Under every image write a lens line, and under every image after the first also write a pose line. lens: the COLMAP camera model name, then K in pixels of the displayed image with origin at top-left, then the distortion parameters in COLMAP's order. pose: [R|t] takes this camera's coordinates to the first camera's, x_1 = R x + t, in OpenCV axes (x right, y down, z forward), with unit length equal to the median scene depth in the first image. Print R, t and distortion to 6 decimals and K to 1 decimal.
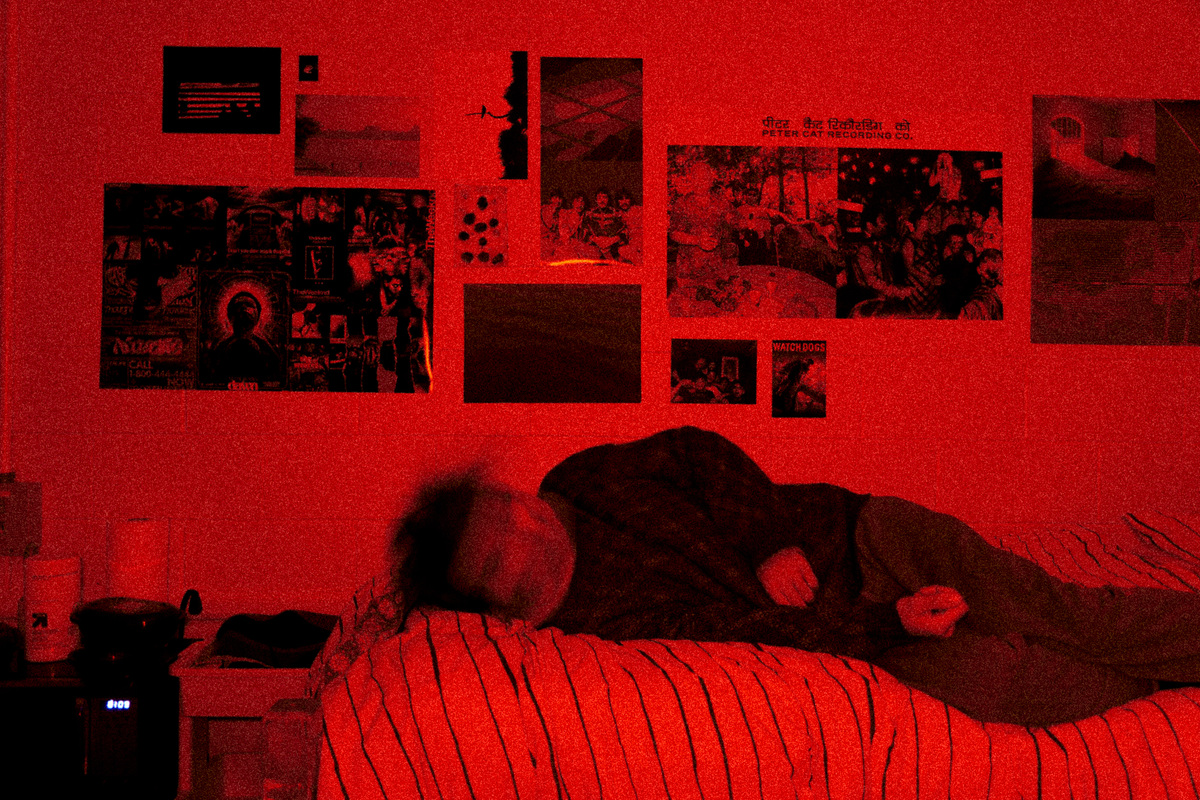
lens RADIAL K [[959.0, 0, 599.7], [0, 959.0, 395.3], [0, 0, 1]] dist [0.006559, 0.016115]
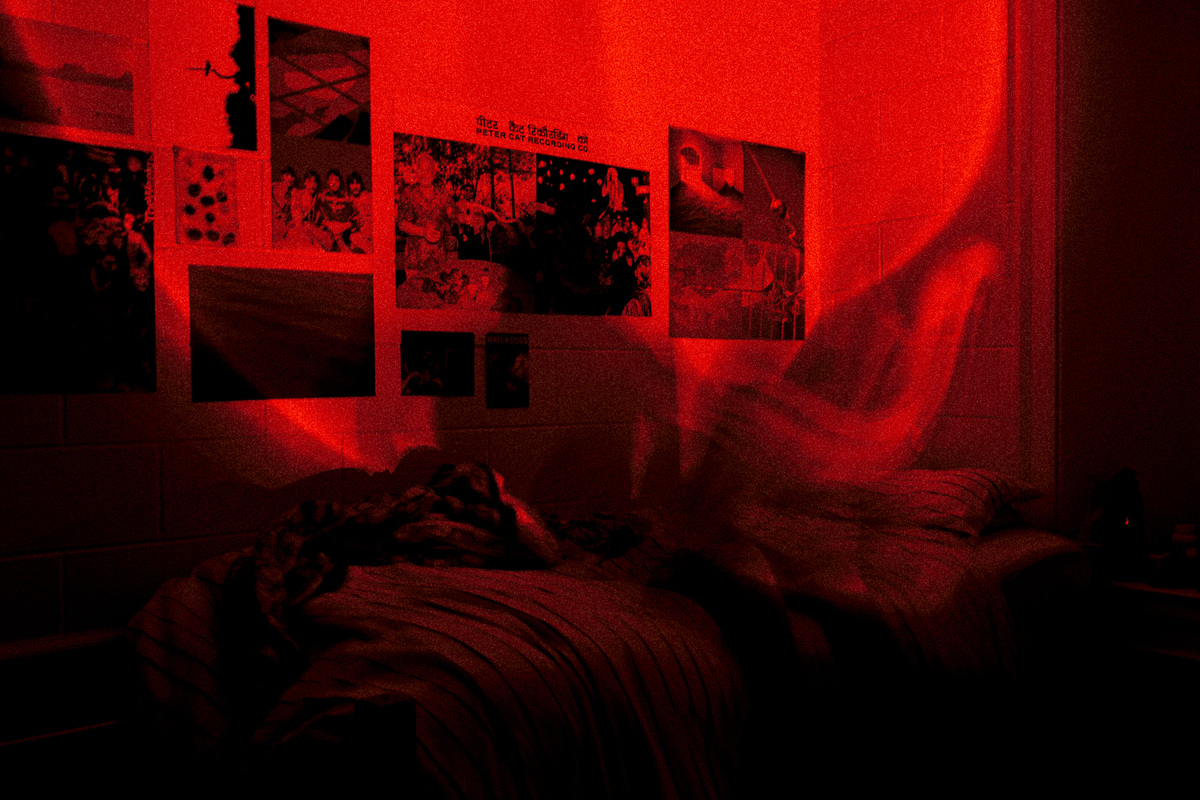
lens RADIAL K [[1129.3, 0, 599.4], [0, 1129.3, 400.7], [0, 0, 1]] dist [0.071281, 0.000000]
pose [[0.788117, -0.030139, 0.614787, -0.482567], [0.021052, 0.999536, 0.022012, -0.008412], [-0.615165, -0.004406, 0.788386, -0.040964]]
